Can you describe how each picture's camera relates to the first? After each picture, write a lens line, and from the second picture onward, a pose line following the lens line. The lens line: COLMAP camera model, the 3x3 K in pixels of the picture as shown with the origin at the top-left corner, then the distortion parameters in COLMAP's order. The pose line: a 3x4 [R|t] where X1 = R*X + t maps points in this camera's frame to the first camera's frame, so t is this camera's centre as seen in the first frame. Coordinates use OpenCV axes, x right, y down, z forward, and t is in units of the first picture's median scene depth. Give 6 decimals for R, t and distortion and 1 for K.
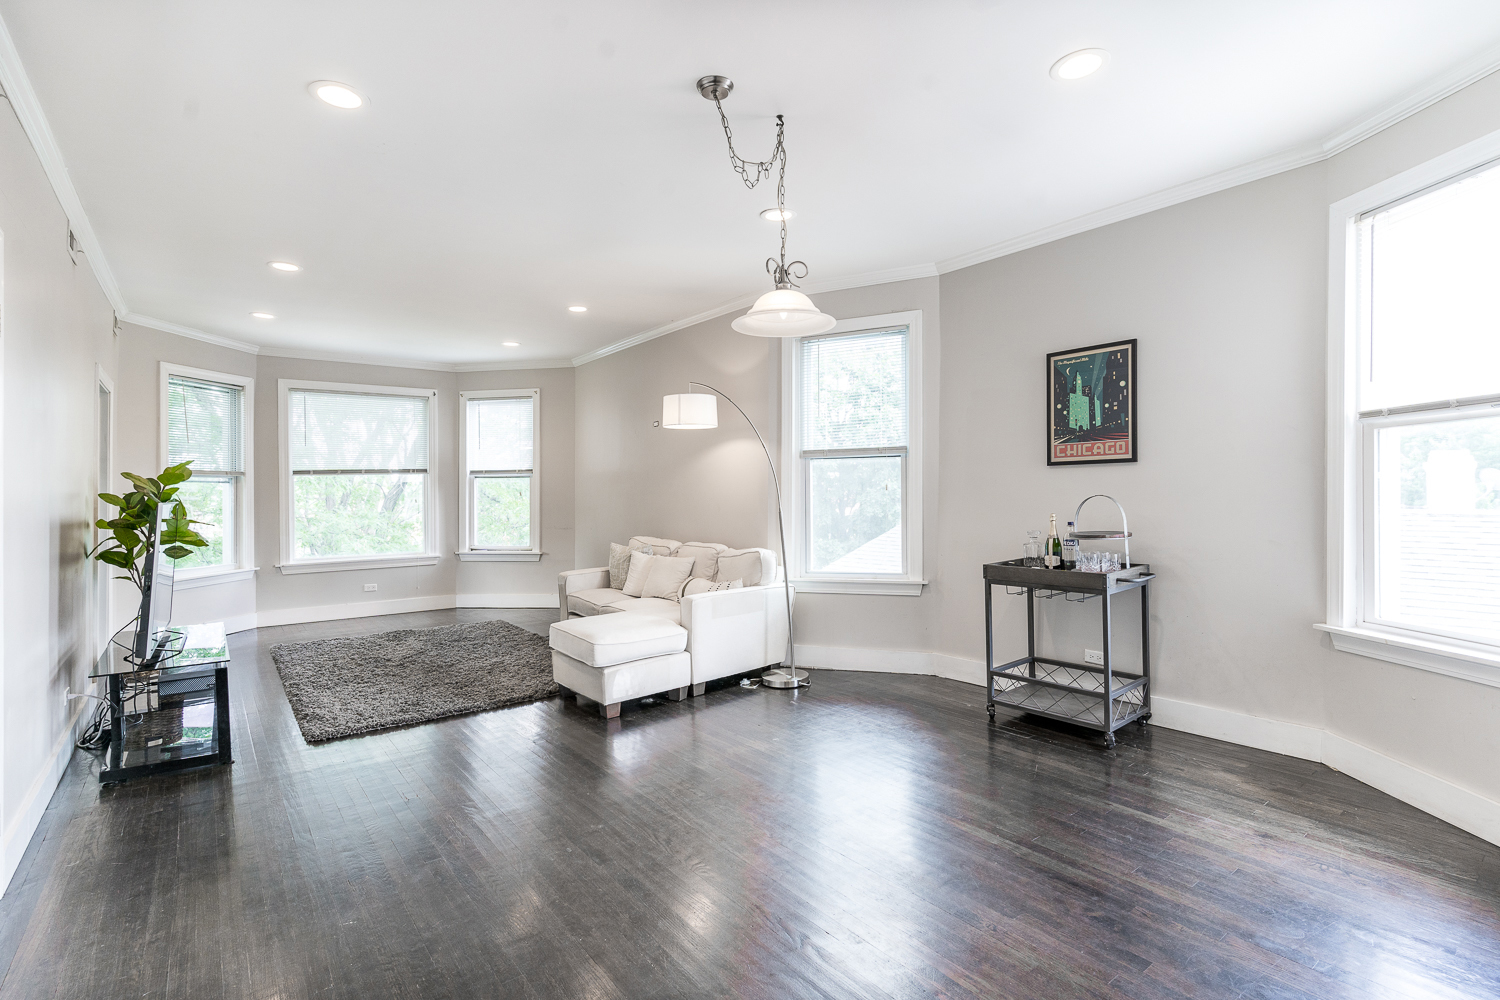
lens RADIAL K [[712.7, 0, 750.0], [0, 712.7, 500.0], [0, 0, 1]] dist [0.000440, 0.000087]
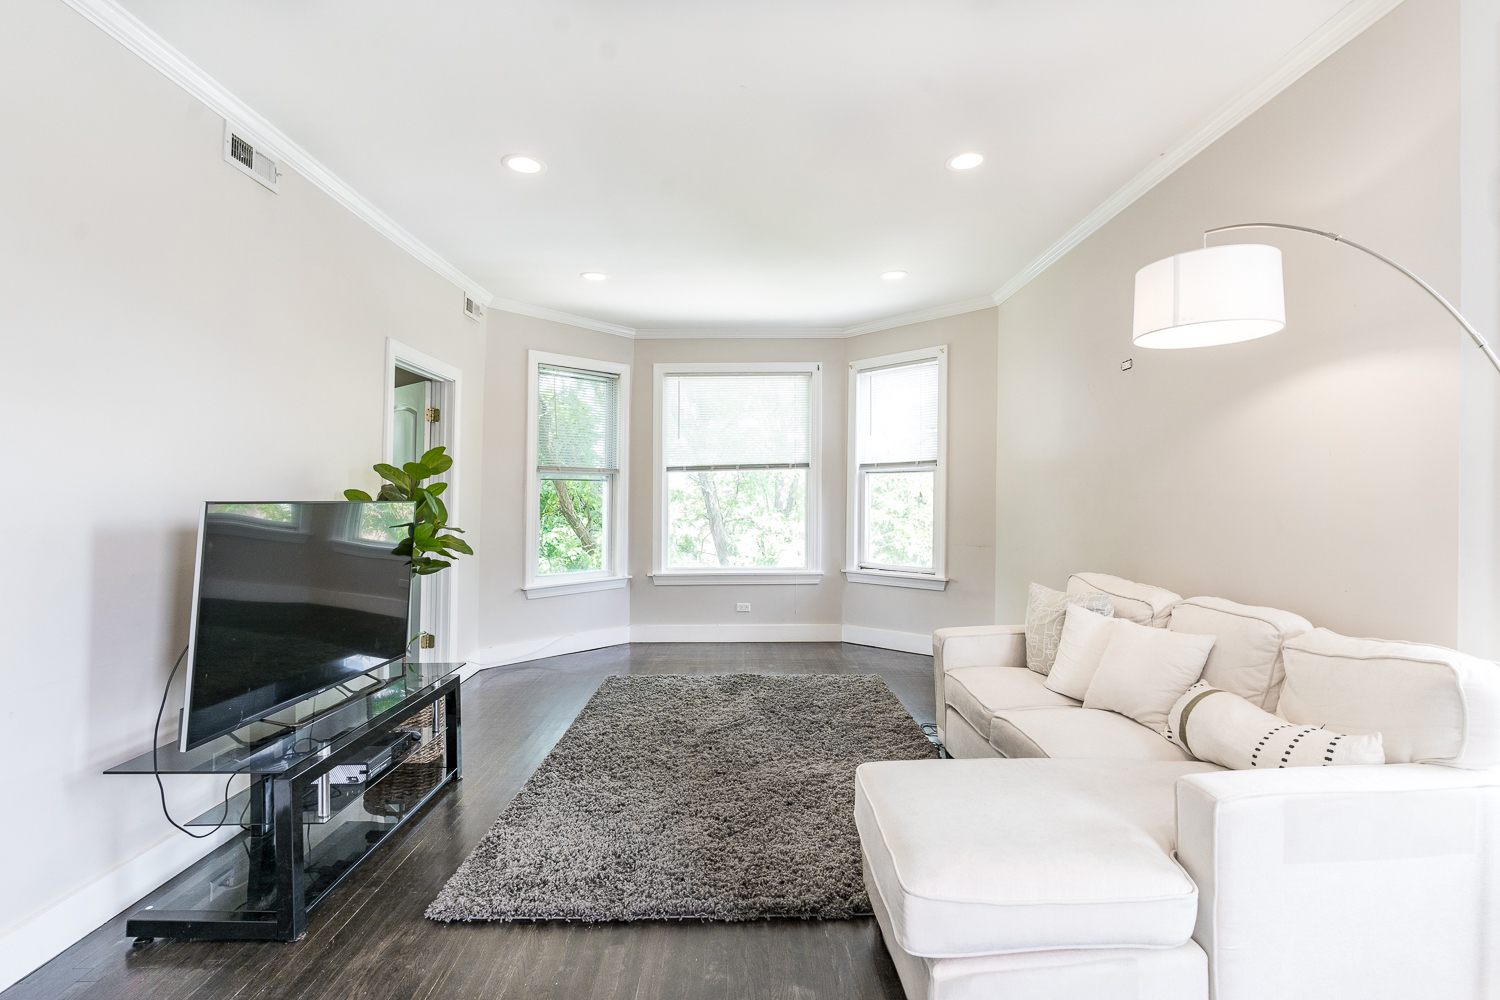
lens RADIAL K [[716.5, 0, 752.6], [0, 716.5, 494.6], [0, 0, 1]] dist [0.016117, 0.000501]
pose [[0.804506, 0.003623, -0.593934, -0.033190], [-0.010551, 0.999911, -0.008193, -0.001020], [0.593851, 0.012858, 0.804472, 0.365318]]
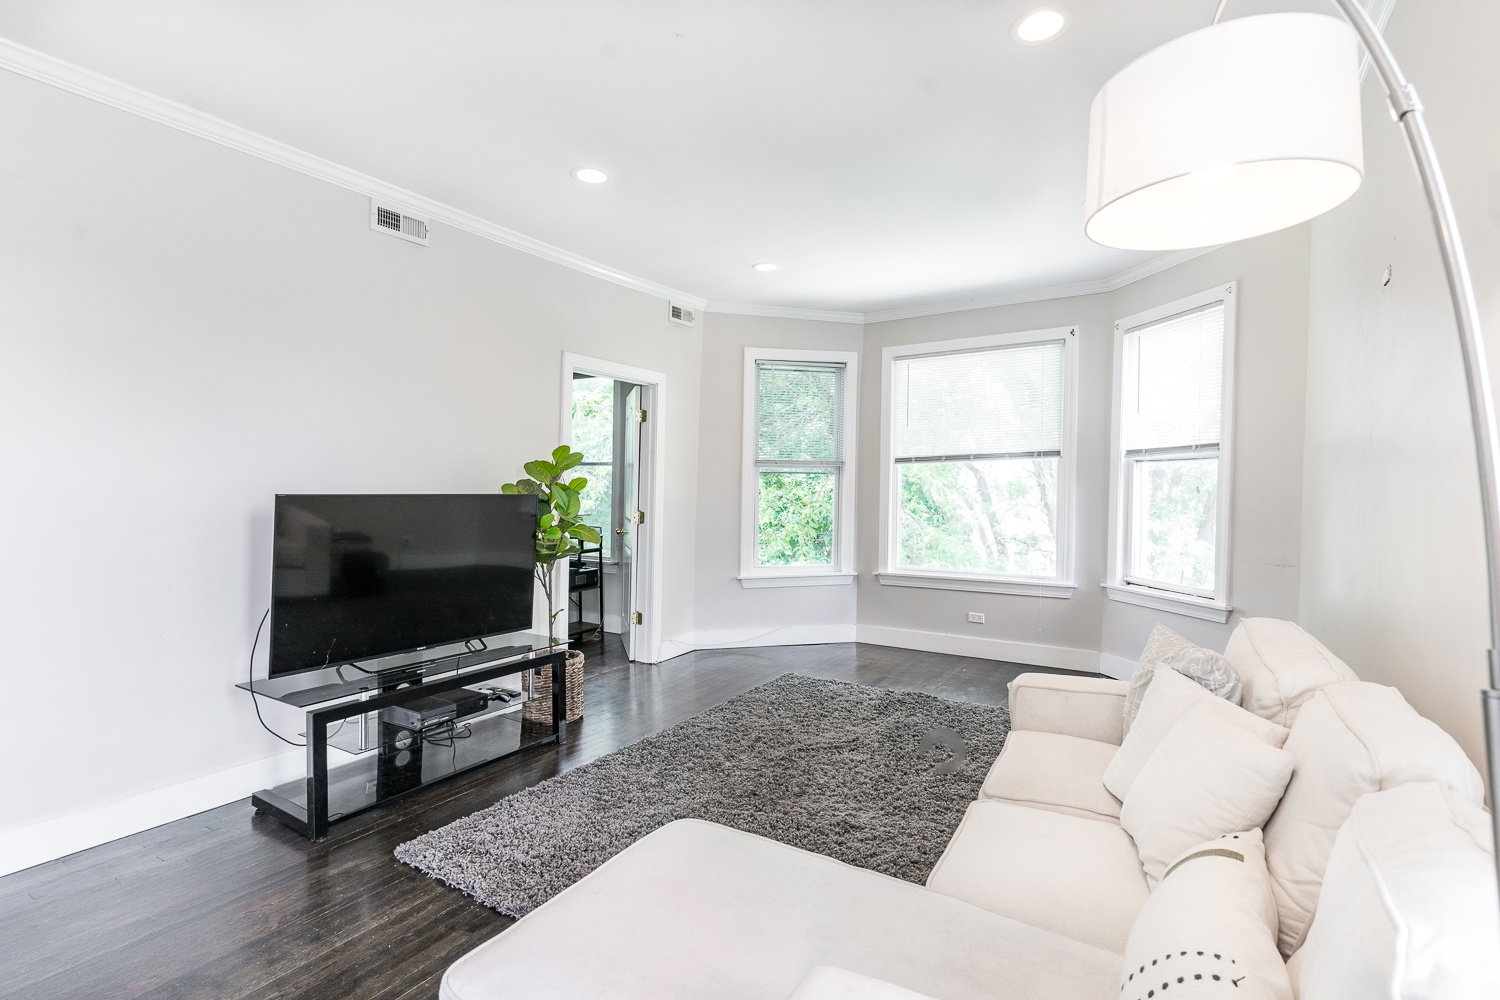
lens RADIAL K [[712.7, 0, 750.0], [0, 712.7, 500.0], [0, 0, 1]] dist [0.000440, 0.000087]
pose [[0.354944, 0.024050, -0.934578, 0.063539], [-0.016365, 0.999676, 0.019510, -0.007081], [0.934744, 0.008370, 0.355222, 0.574842]]
